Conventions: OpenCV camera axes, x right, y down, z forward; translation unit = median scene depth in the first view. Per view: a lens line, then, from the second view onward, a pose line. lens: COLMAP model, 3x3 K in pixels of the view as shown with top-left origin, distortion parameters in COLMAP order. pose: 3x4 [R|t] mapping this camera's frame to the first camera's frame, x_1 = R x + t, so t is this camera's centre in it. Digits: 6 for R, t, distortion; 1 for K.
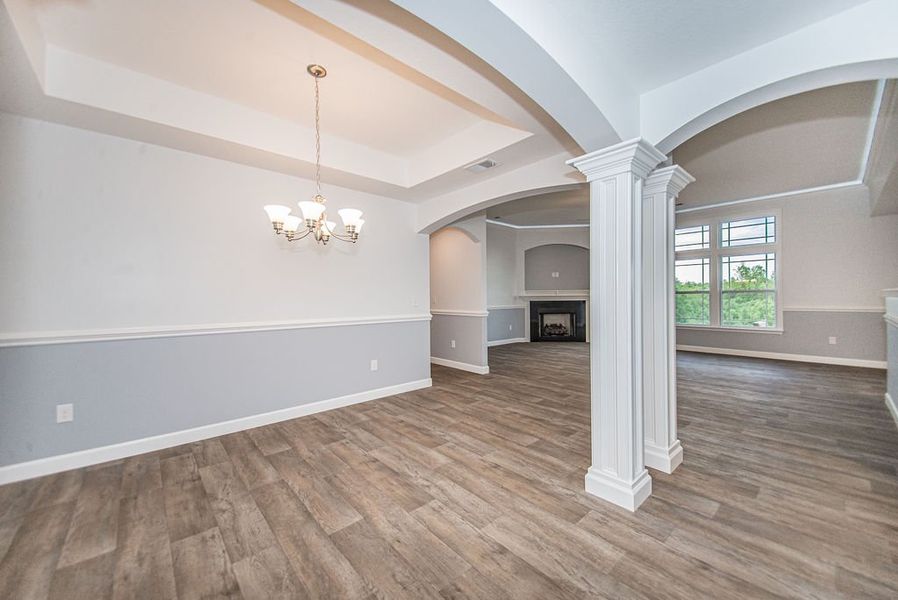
lens RADIAL K [[341.8, 0, 449.7], [0, 341.8, 295.7], [0, 0, 1]] dist [0.018743, -0.006584]
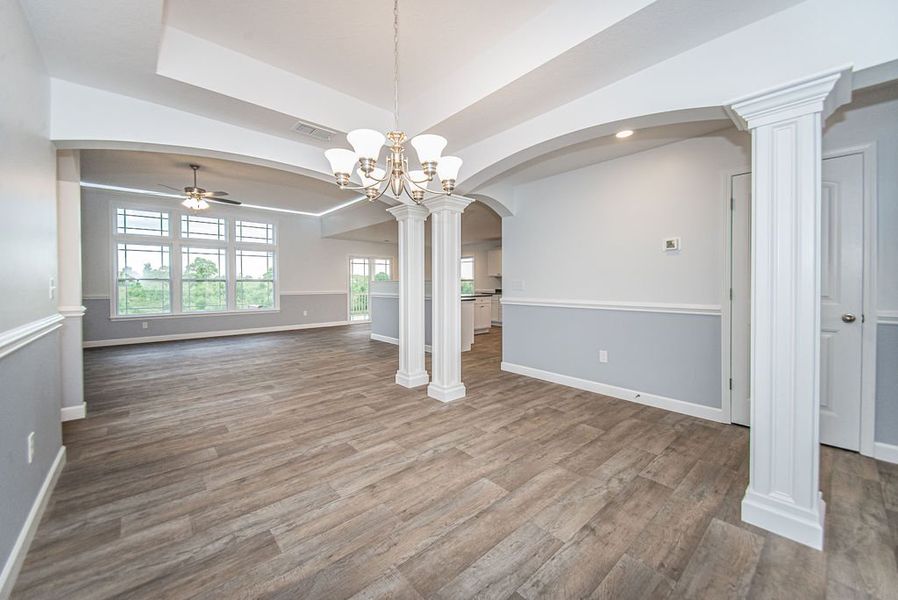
lens RADIAL K [[341.8, 0, 450.4], [0, 341.8, 288.5], [0, 0, 1]] dist [0.018743, -0.006584]
pose [[0.002542, -0.006182, 0.999978, -0.888693], [0.000512, 0.999981, 0.006180, 0.022709], [-0.999997, 0.000497, 0.002545, 0.729678]]
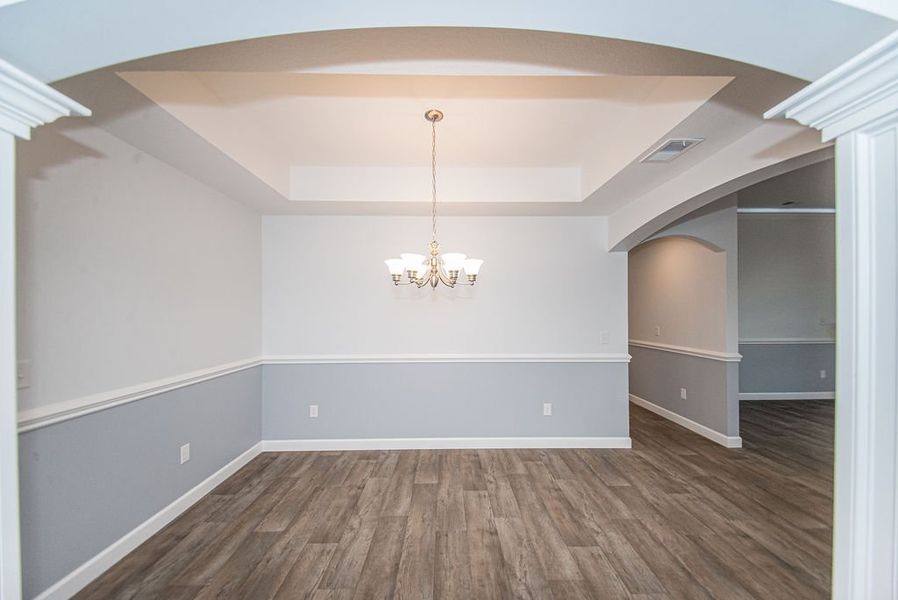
lens RADIAL K [[341.8, 0, 449.6], [0, 341.8, 311.1], [0, 0, 1]] dist [0.018743, -0.006584]
pose [[0.755338, 0.001828, -0.655332, 0.242223], [0.000512, 0.999994, 0.003379, -0.077988], [0.655335, -0.002888, 0.755333, 0.236481]]
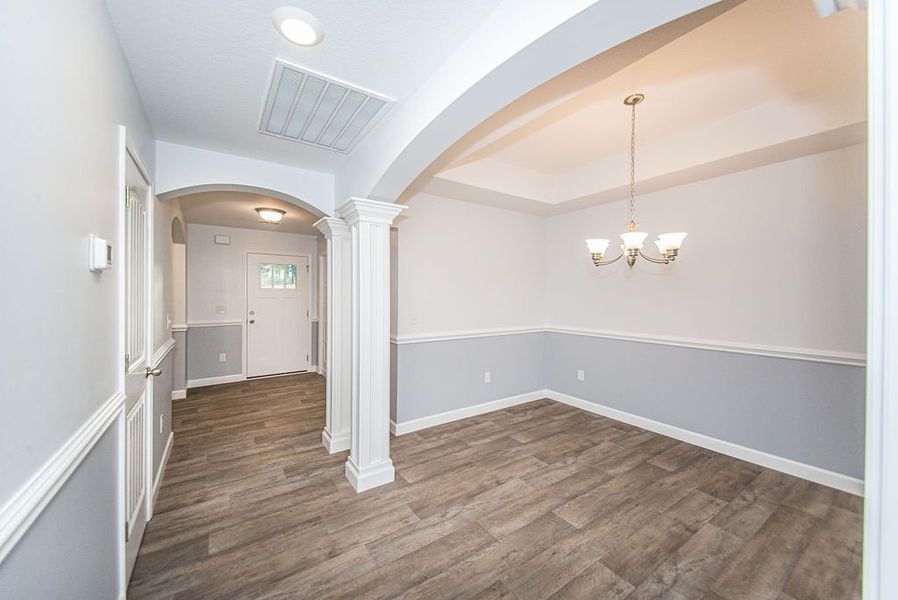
lens RADIAL K [[341.8, 0, 451.1], [0, 341.8, 293.0], [0, 0, 1]] dist [0.018743, -0.006584]
pose [[-0.124084, 0.003881, -0.992264, 0.578809], [0.001193, 0.999992, 0.003762, -0.067451], [0.992271, -0.000717, -0.124088, 0.487469]]
